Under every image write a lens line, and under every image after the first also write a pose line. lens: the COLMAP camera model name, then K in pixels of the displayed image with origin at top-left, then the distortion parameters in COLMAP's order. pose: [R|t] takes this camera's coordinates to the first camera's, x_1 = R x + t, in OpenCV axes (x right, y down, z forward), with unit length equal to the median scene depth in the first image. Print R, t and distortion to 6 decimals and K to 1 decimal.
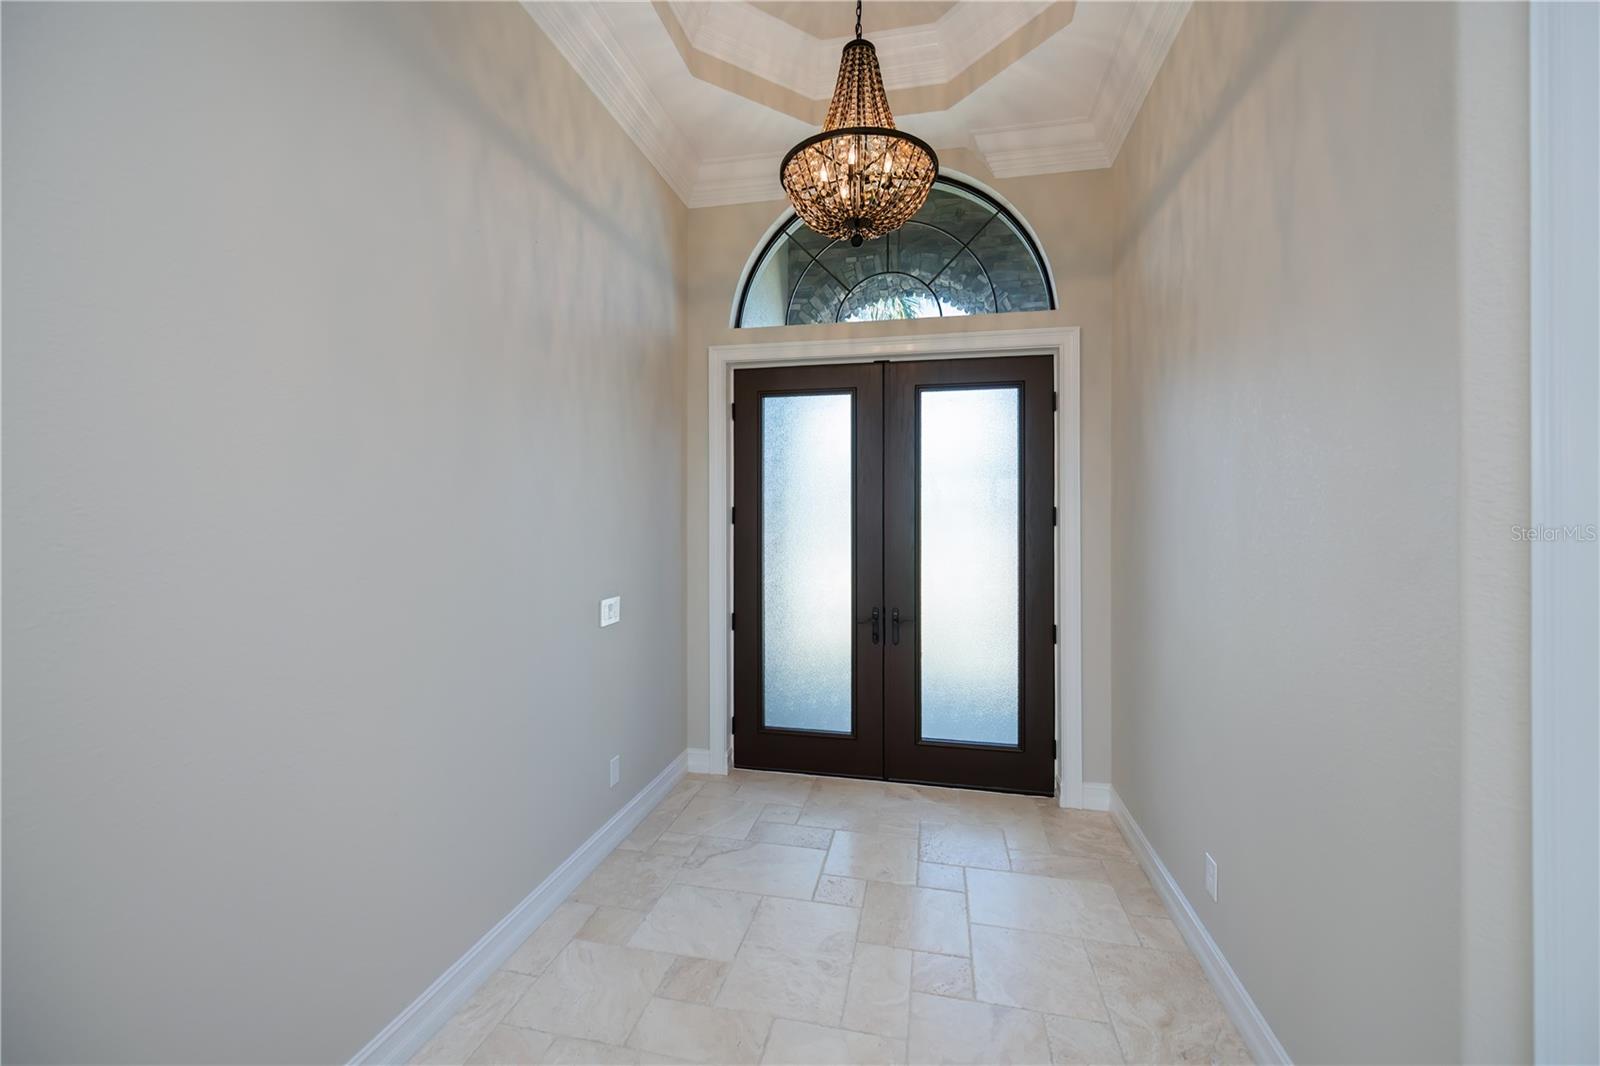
lens RADIAL K [[643.2, 0, 809.5], [0, 643.2, 531.6], [0, 0, 1]] dist [-0.003492, -0.000107]
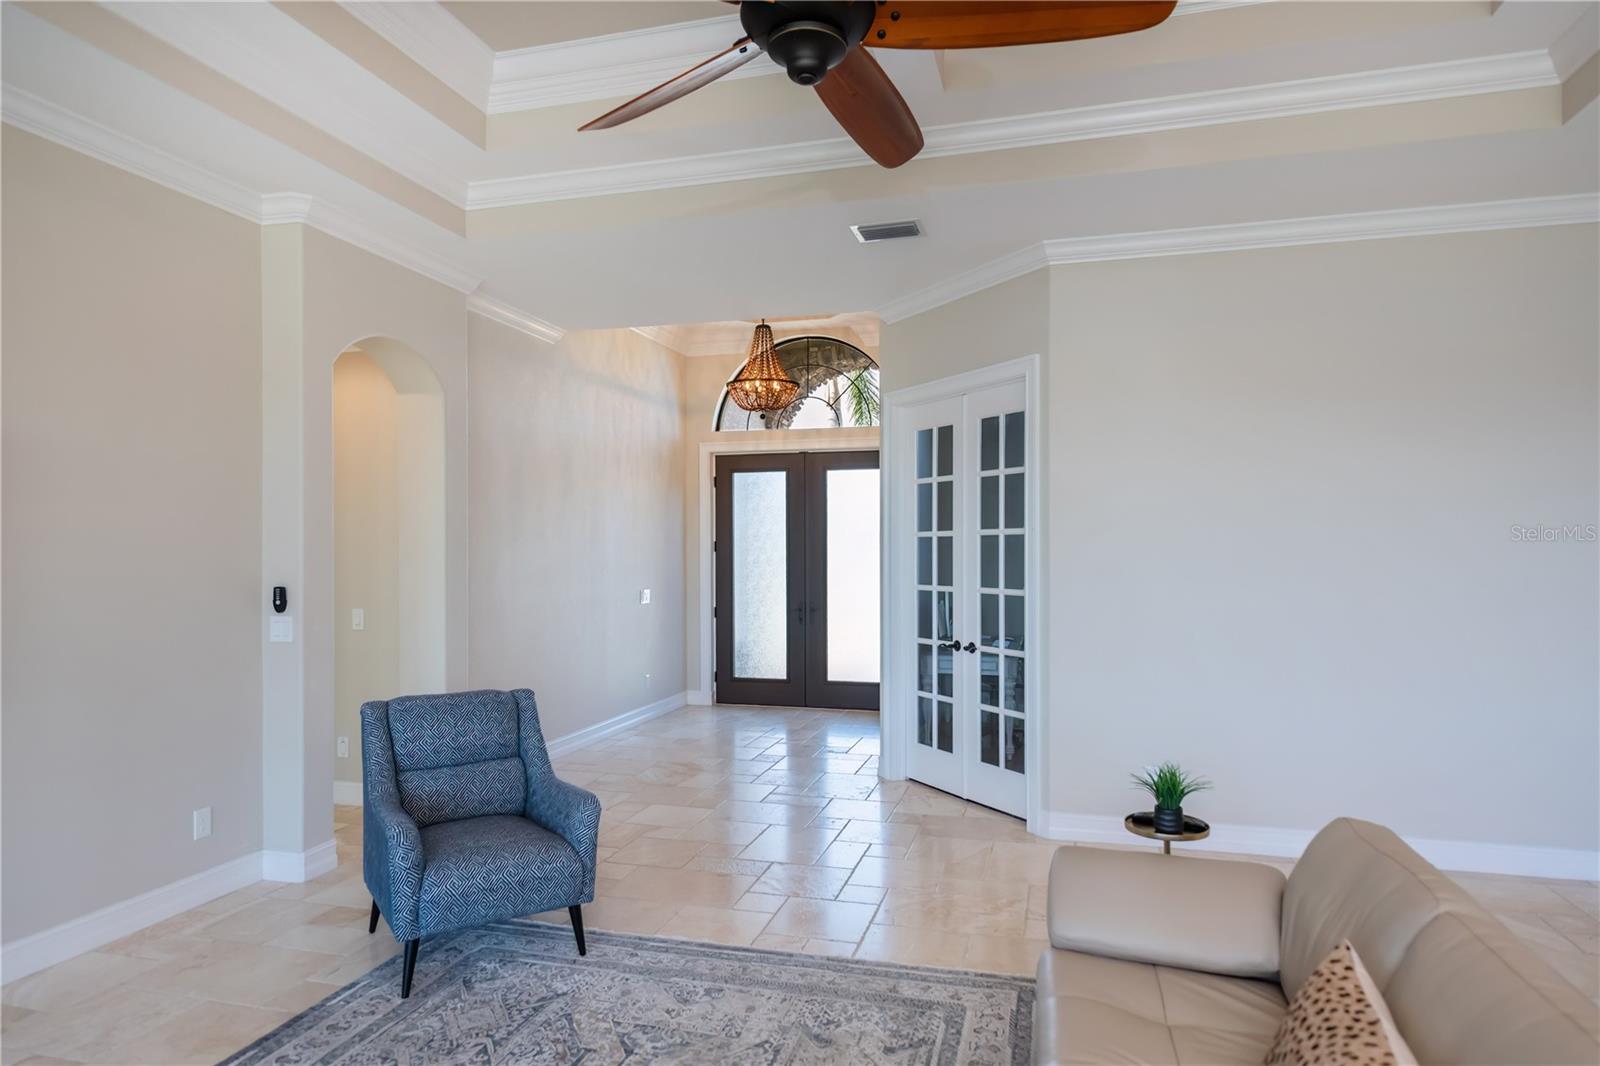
lens RADIAL K [[956.8, 0, 796.2], [0, 956.8, 535.6], [0, 0, 1]] dist [0.003056, 0.000044]
pose [[0.995988, -0.007498, -0.089175, 0.302962], [0.005429, 0.999711, -0.023422, 0.004975], [0.089325, 0.022844, 0.995741, -1.392931]]
